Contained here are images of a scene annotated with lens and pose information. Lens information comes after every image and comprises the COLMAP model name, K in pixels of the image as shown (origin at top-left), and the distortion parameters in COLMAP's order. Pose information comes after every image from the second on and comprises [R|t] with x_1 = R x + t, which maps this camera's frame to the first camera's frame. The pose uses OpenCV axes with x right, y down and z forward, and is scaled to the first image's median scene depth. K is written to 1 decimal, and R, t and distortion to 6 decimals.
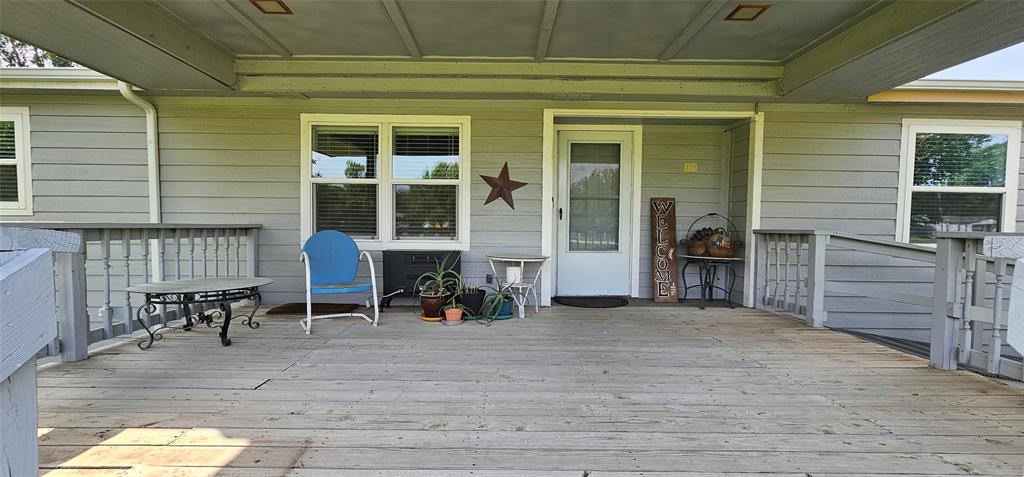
lens RADIAL K [[403.5, 0, 512.0], [0, 403.5, 238.5], [0, 0, 1]] dist [0.000335, 0.000059]
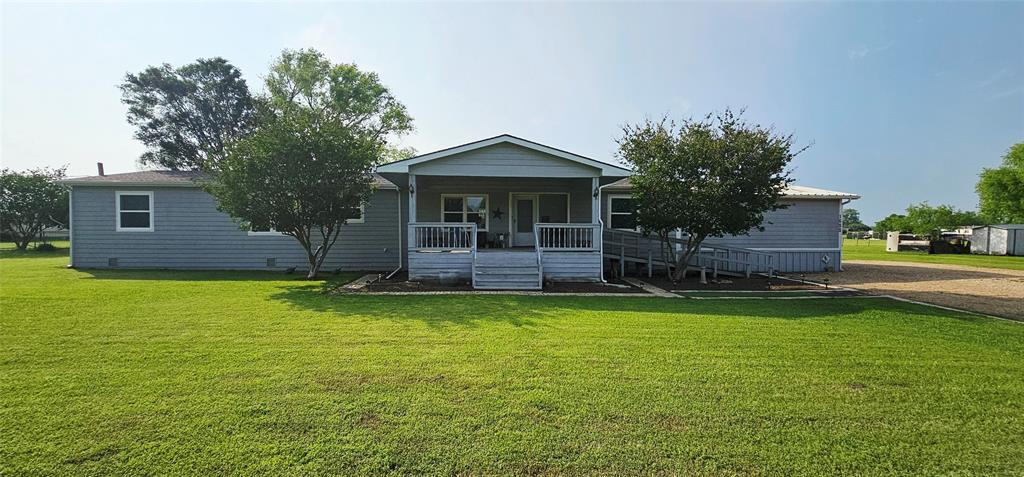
lens RADIAL K [[403.5, 0, 512.0], [0, 403.5, 238.5], [0, 0, 1]] dist [0.000335, 0.000059]
pose [[0.997719, -0.010230, 0.066722, -0.137761], [0.011543, 0.999747, -0.019329, 0.161381], [-0.066508, 0.020055, 0.997584, -2.556436]]
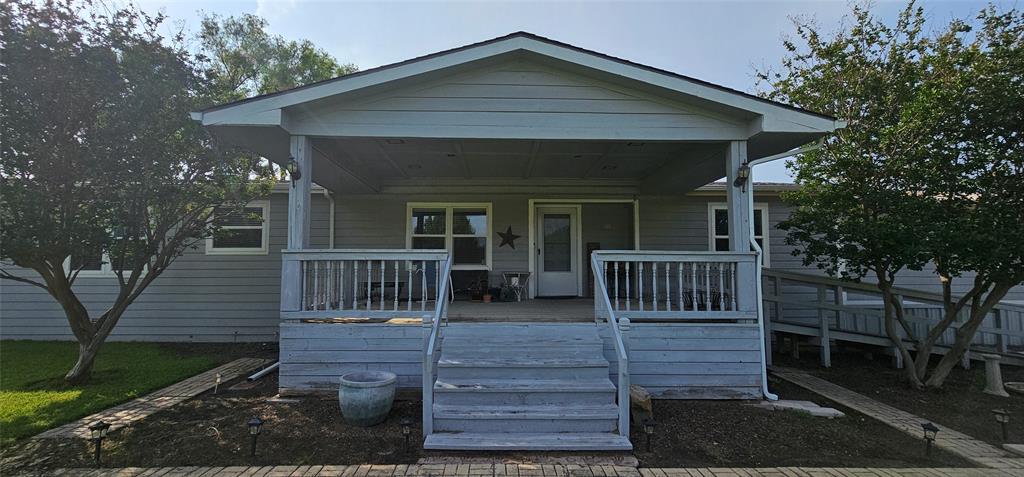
lens RADIAL K [[403.5, 0, 512.0], [0, 403.5, 238.5], [0, 0, 1]] dist [0.000335, 0.000059]
pose [[0.999737, -0.008482, 0.021287, -0.047651], [0.010829, 0.993573, -0.112676, 0.097639], [-0.020195, 0.112877, 0.993404, -0.958539]]
